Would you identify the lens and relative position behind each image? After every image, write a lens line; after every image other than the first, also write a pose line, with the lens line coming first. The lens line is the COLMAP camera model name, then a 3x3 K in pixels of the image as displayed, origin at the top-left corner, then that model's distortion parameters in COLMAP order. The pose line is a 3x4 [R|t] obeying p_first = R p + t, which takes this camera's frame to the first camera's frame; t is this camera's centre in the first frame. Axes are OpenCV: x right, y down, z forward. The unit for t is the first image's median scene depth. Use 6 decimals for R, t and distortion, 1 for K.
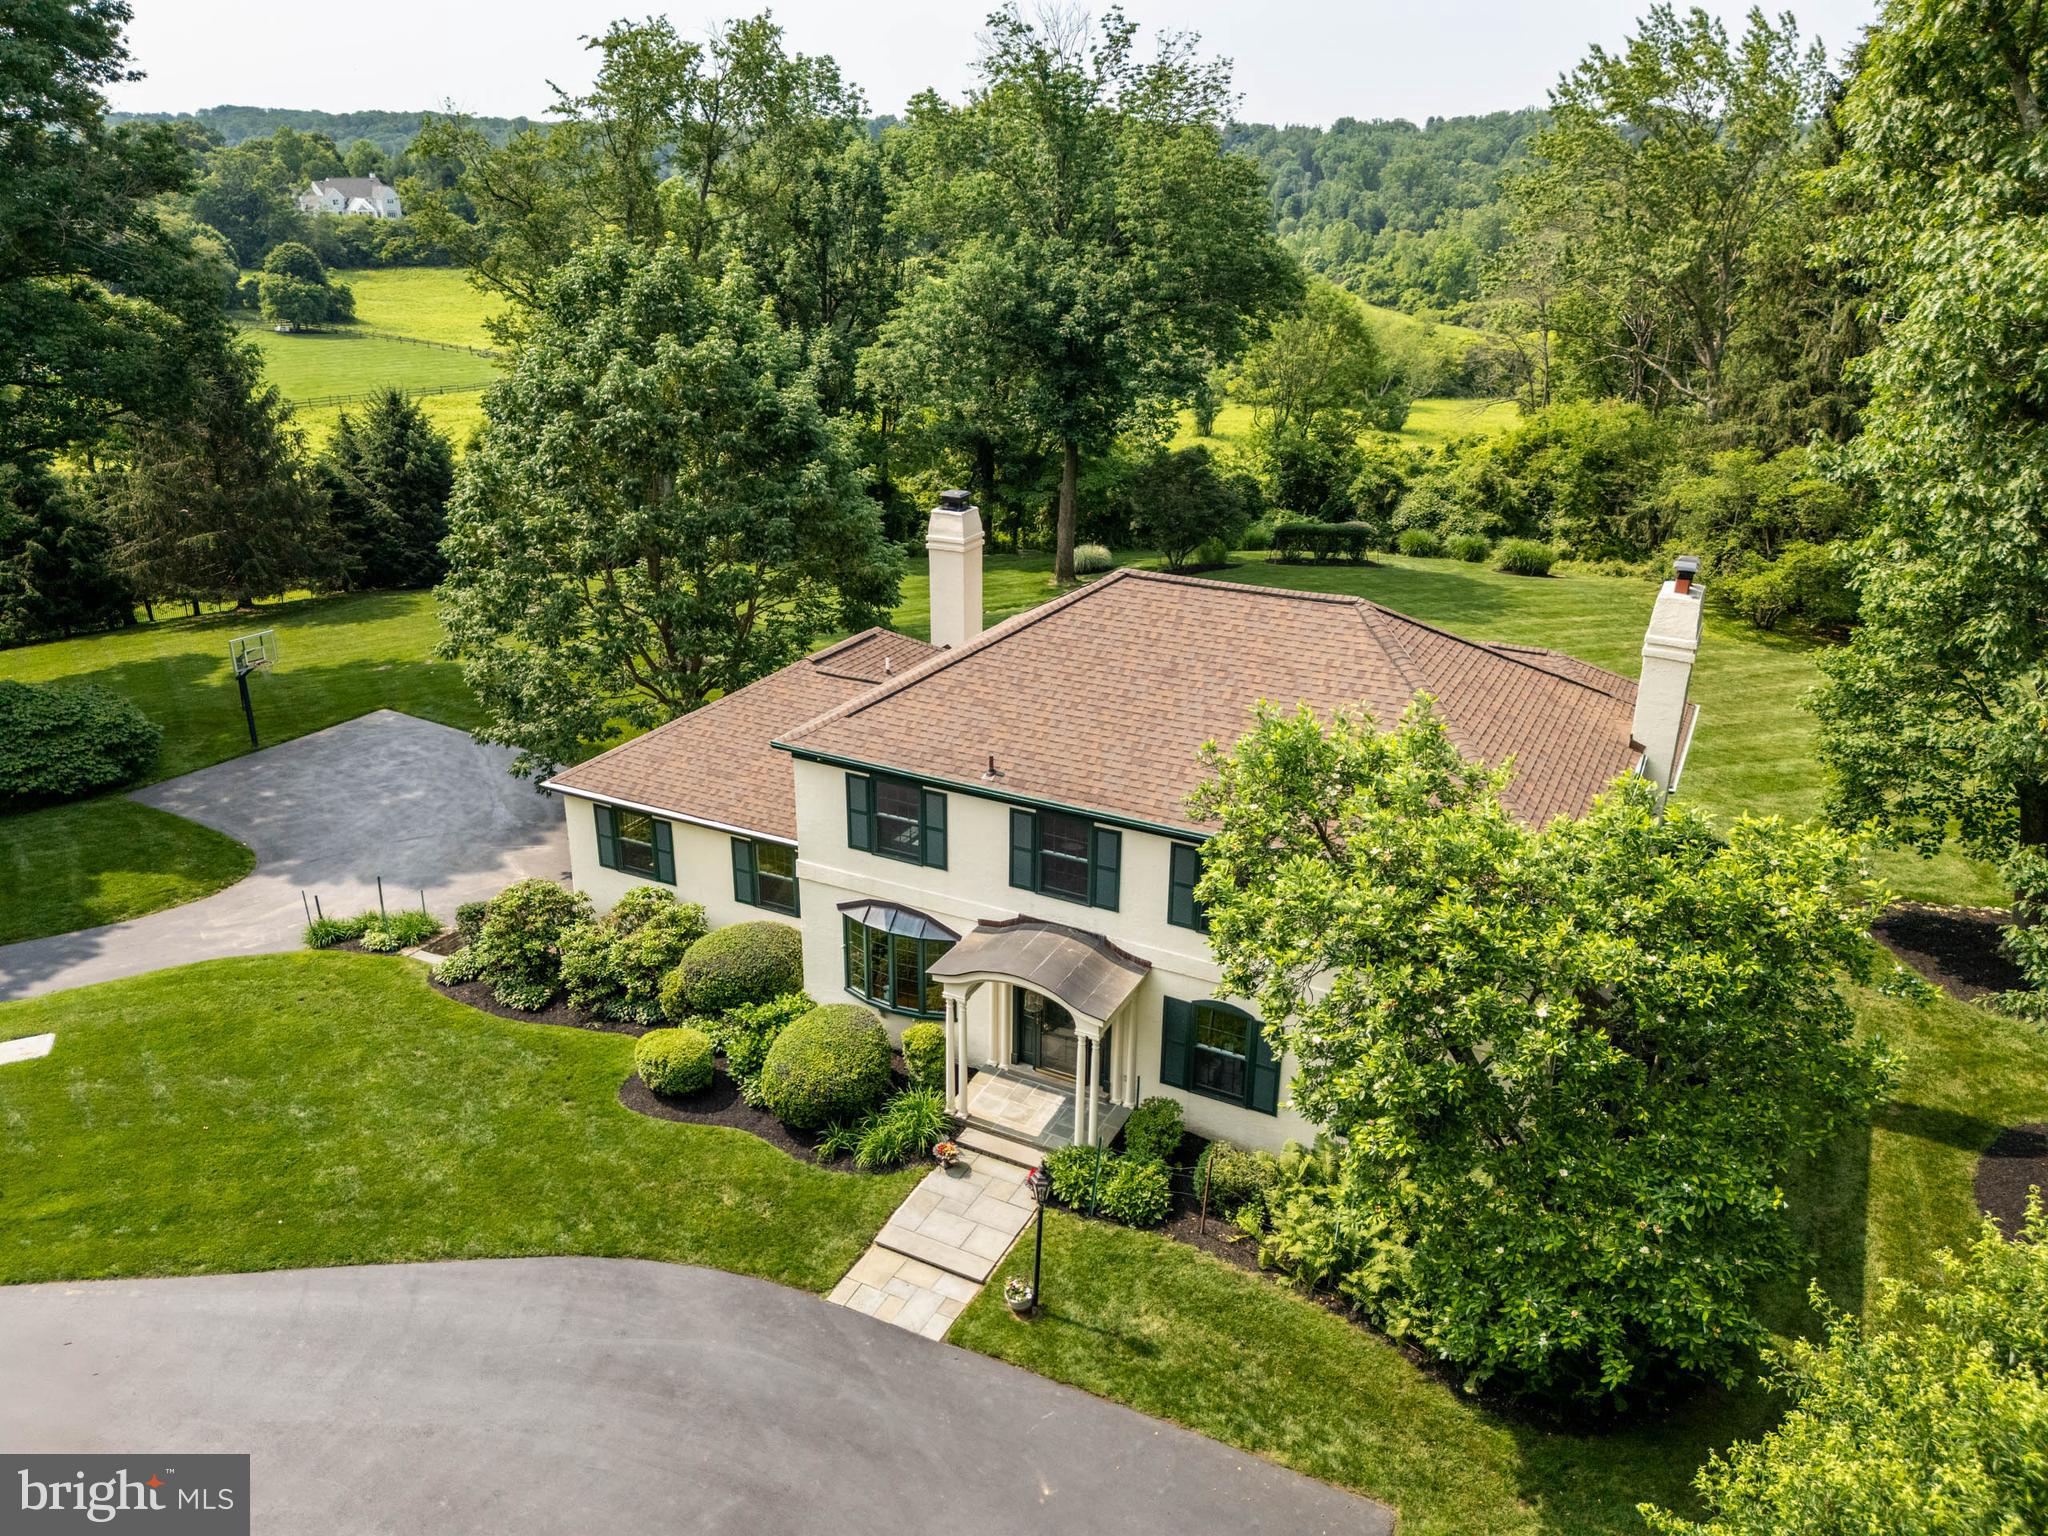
lens RADIAL K [[1511.0, 0, 1016.9], [0, 1511.0, 766.3], [0, 0, 1]] dist [0.037491, -0.000080]
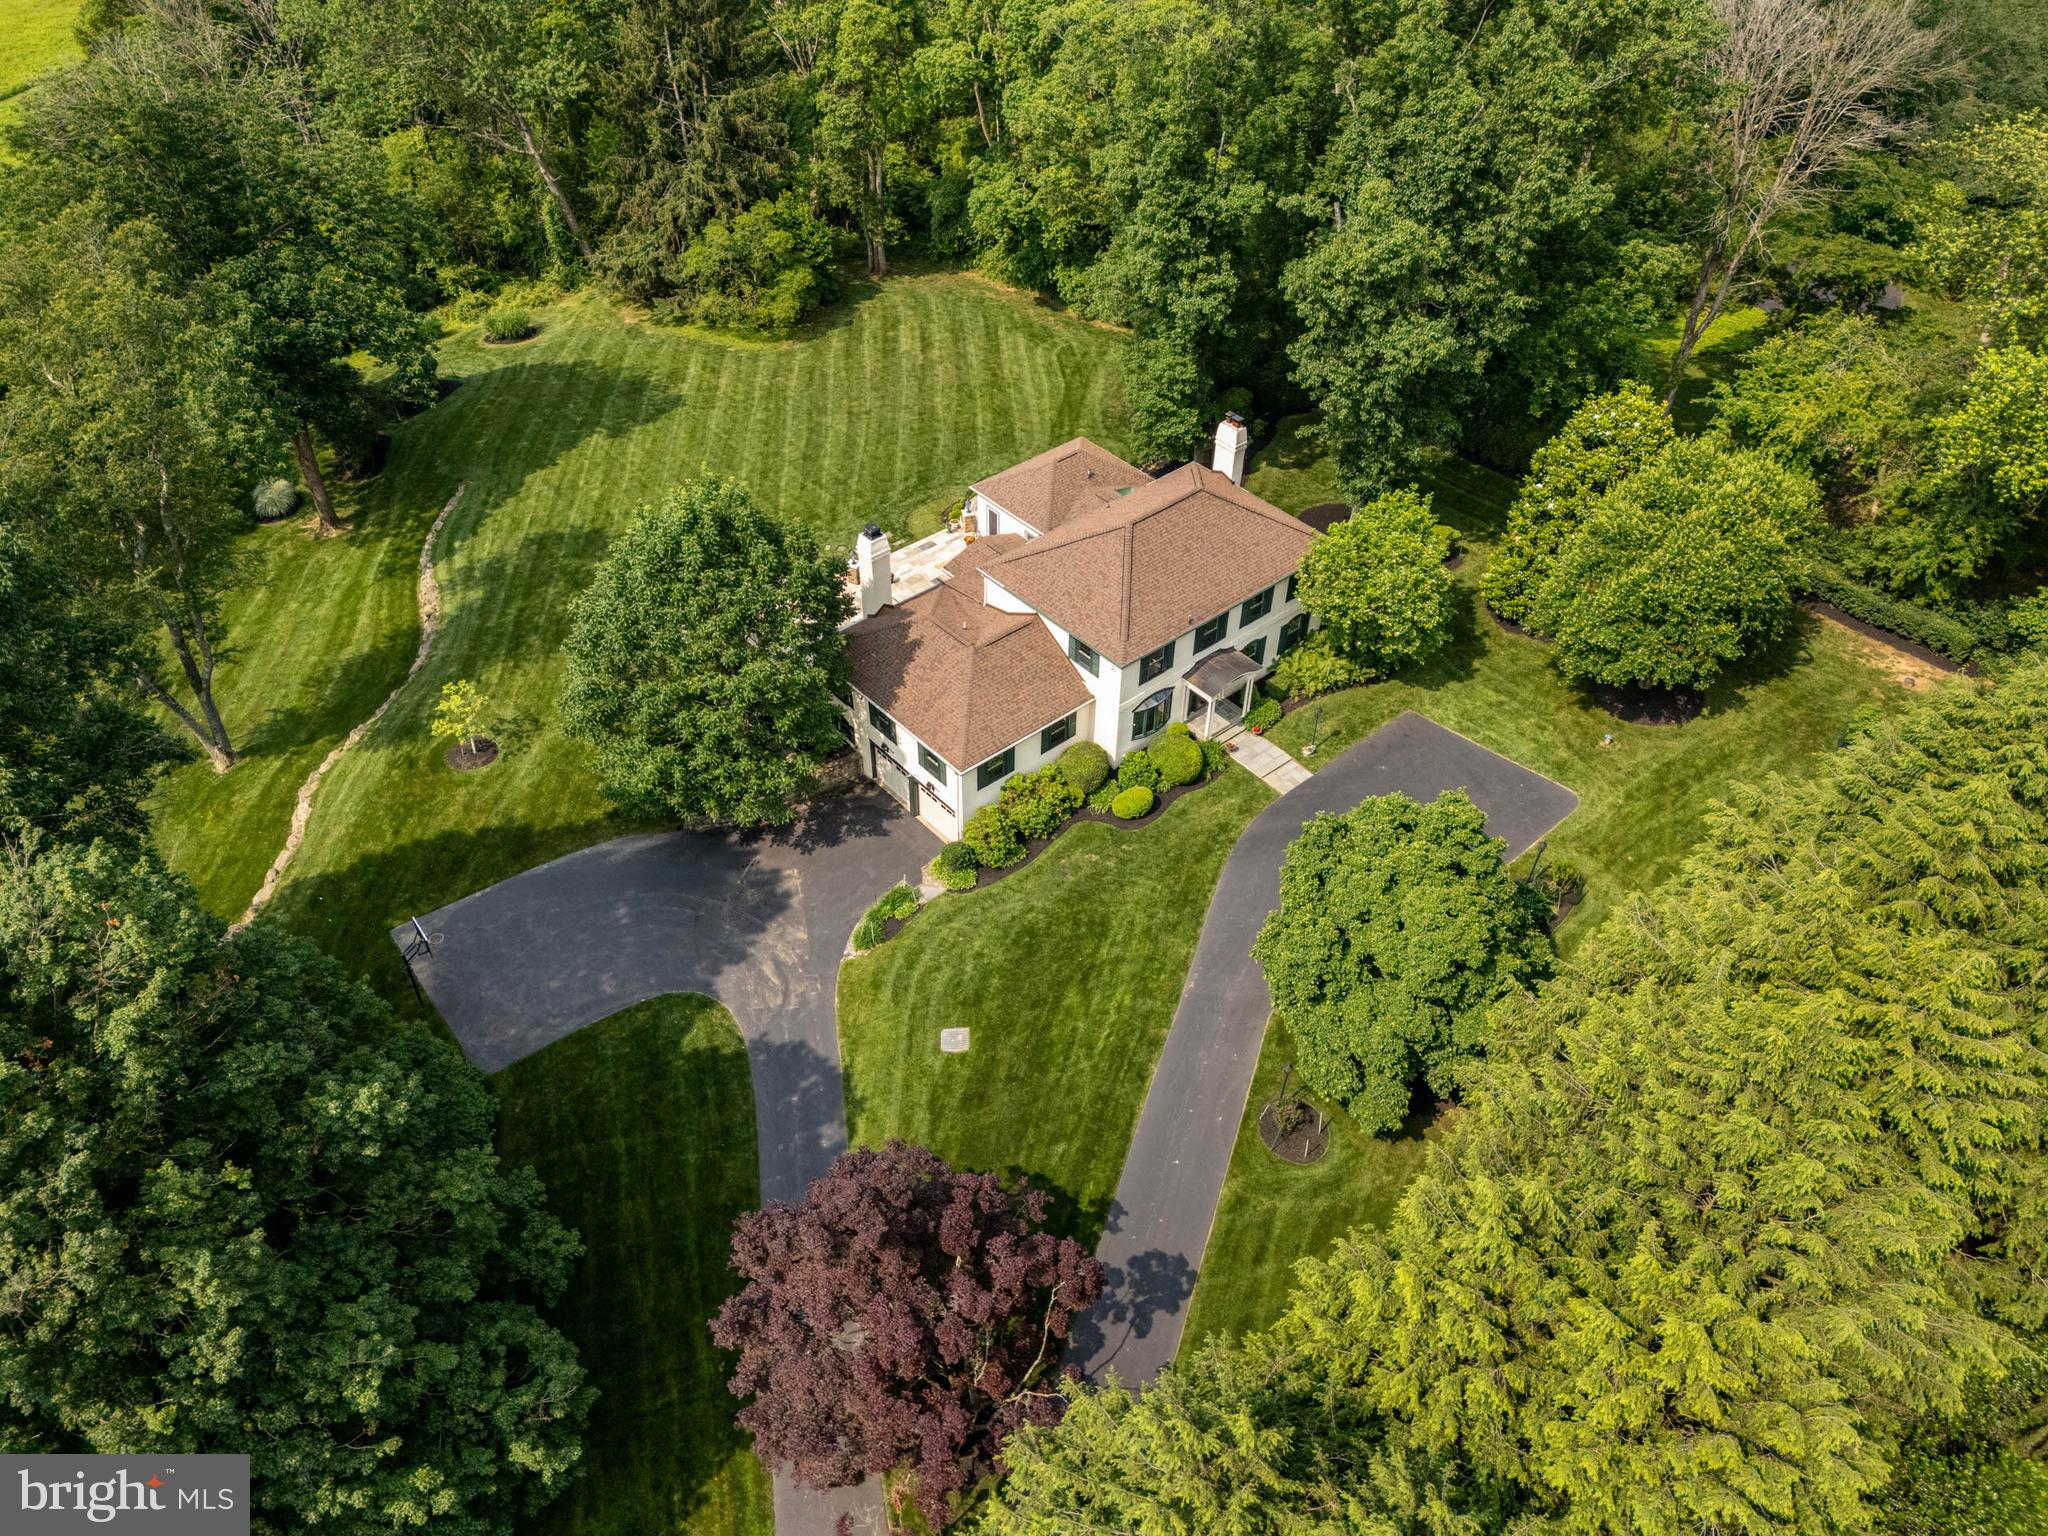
lens RADIAL K [[1495.6, 0, 1024.0], [0, 1495.6, 768.0], [0, 0, 1]] dist [0.092516, -0.061362]
pose [[0.378388, -0.632358, 0.675978, -1.929324], [0.342096, 0.774107, 0.532662, -1.211124], [-0.860112, 0.029696, 0.509240, -0.043637]]
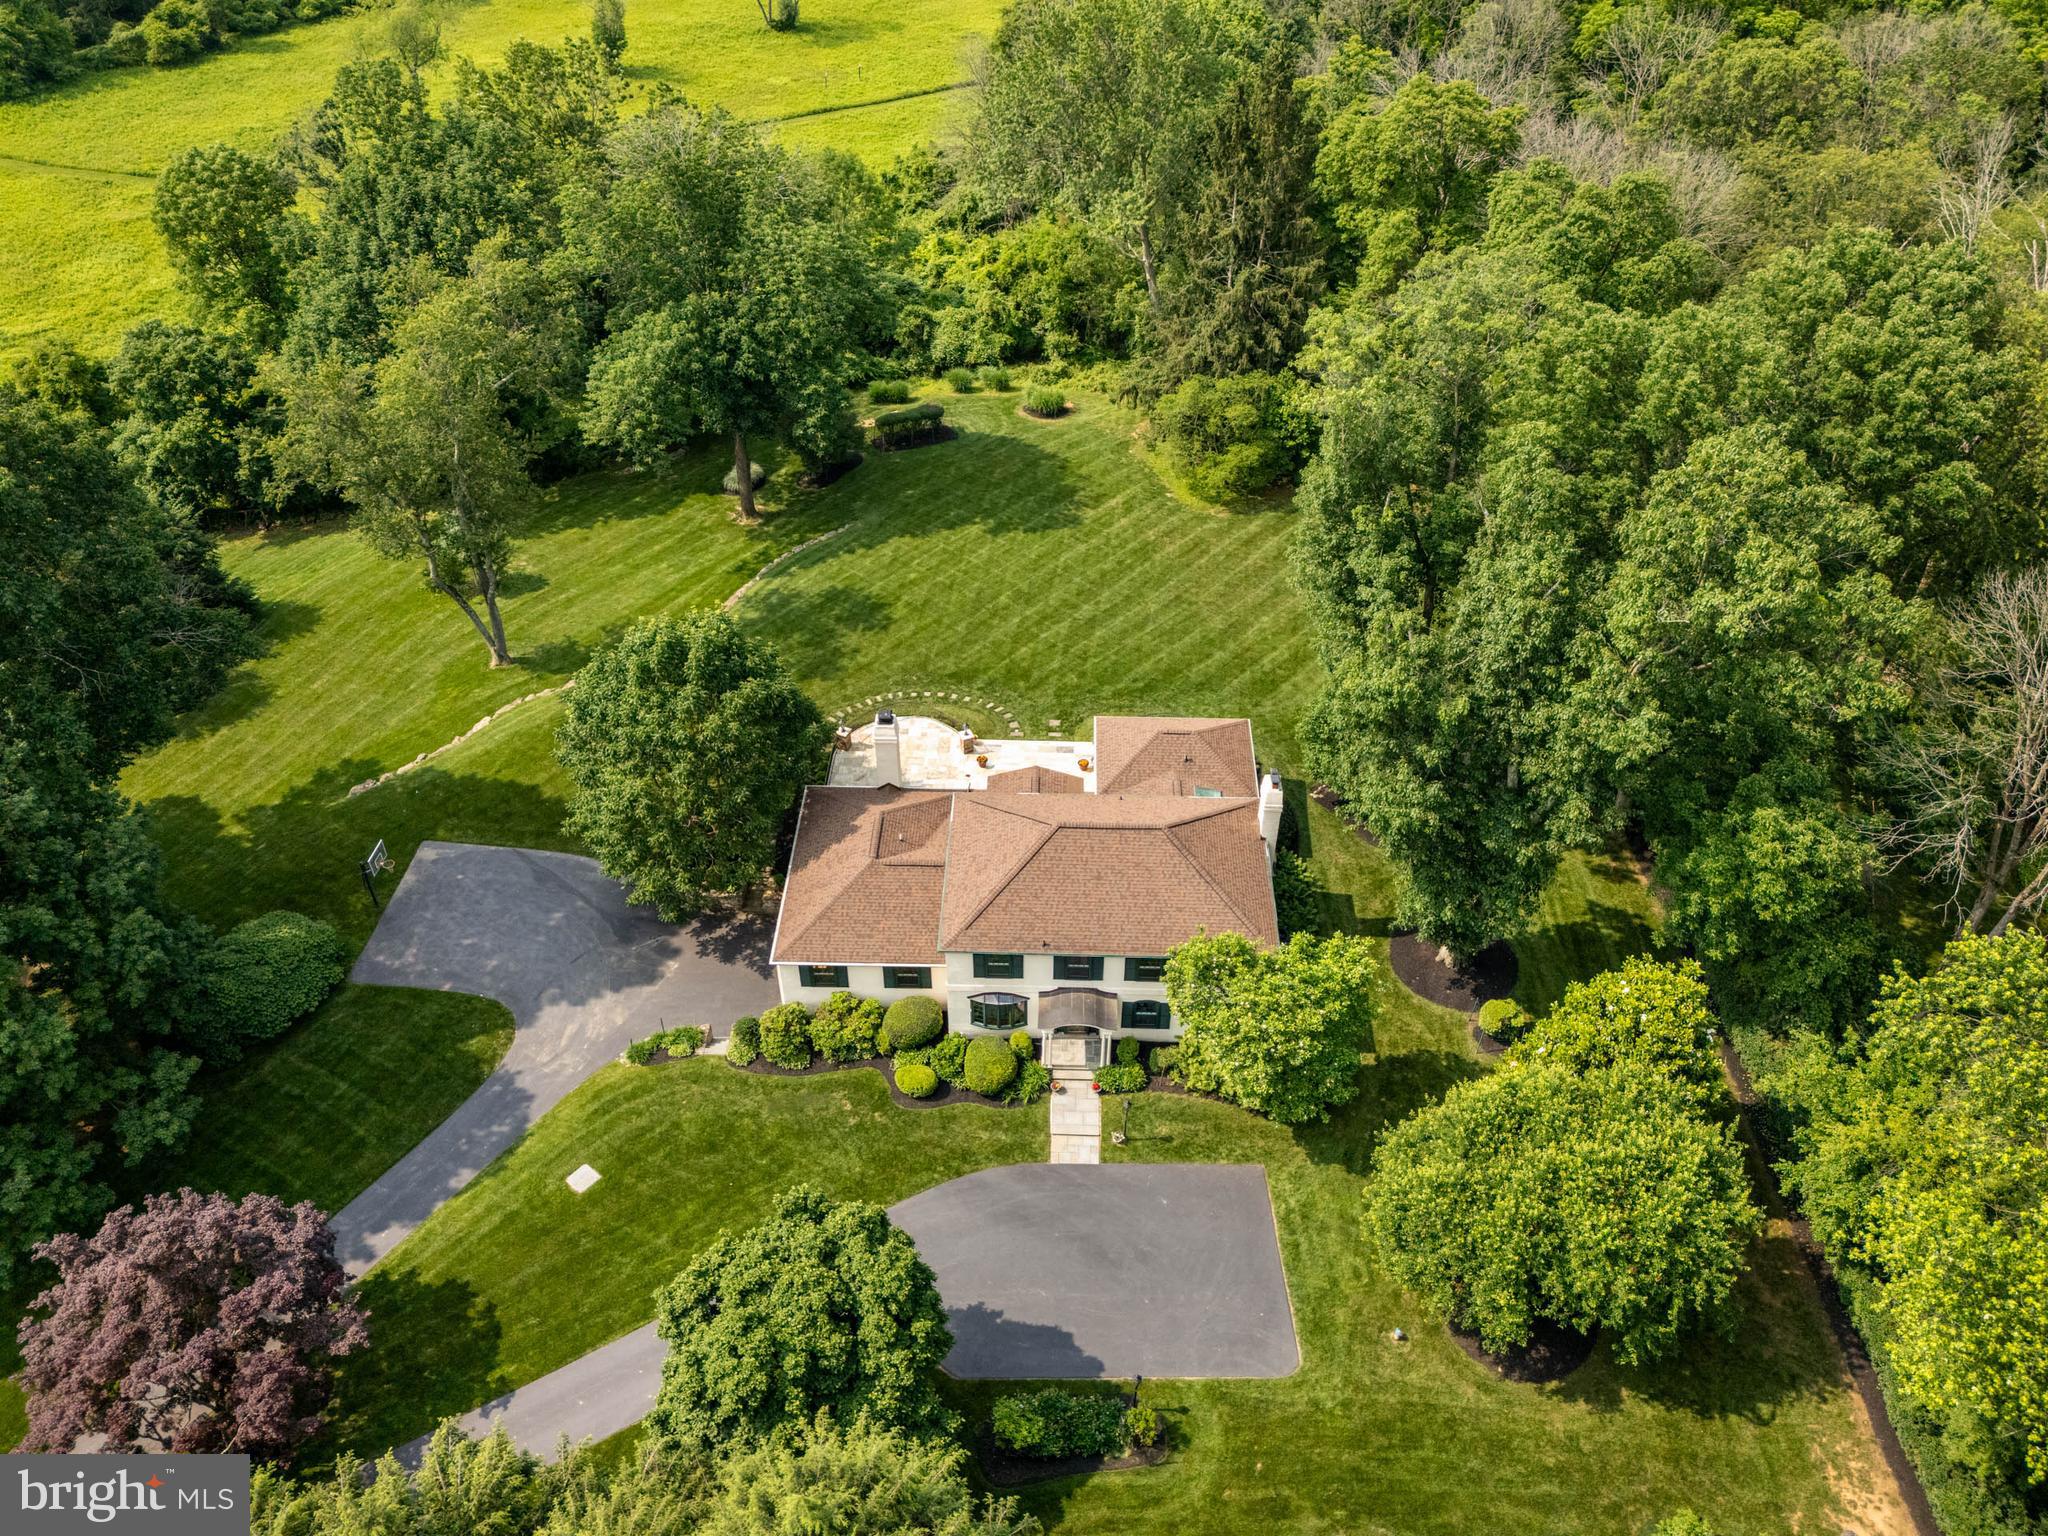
lens RADIAL K [[1542.9, 0, 1064.3], [0, 1542.9, 744.2], [0, 0, 1]] dist [0.078061, -0.072936]
pose [[0.895418, -0.287870, 0.339643, -0.709886], [0.157937, 0.918618, 0.362212, -1.141664], [-0.416272, -0.270689, 0.868012, -1.034797]]
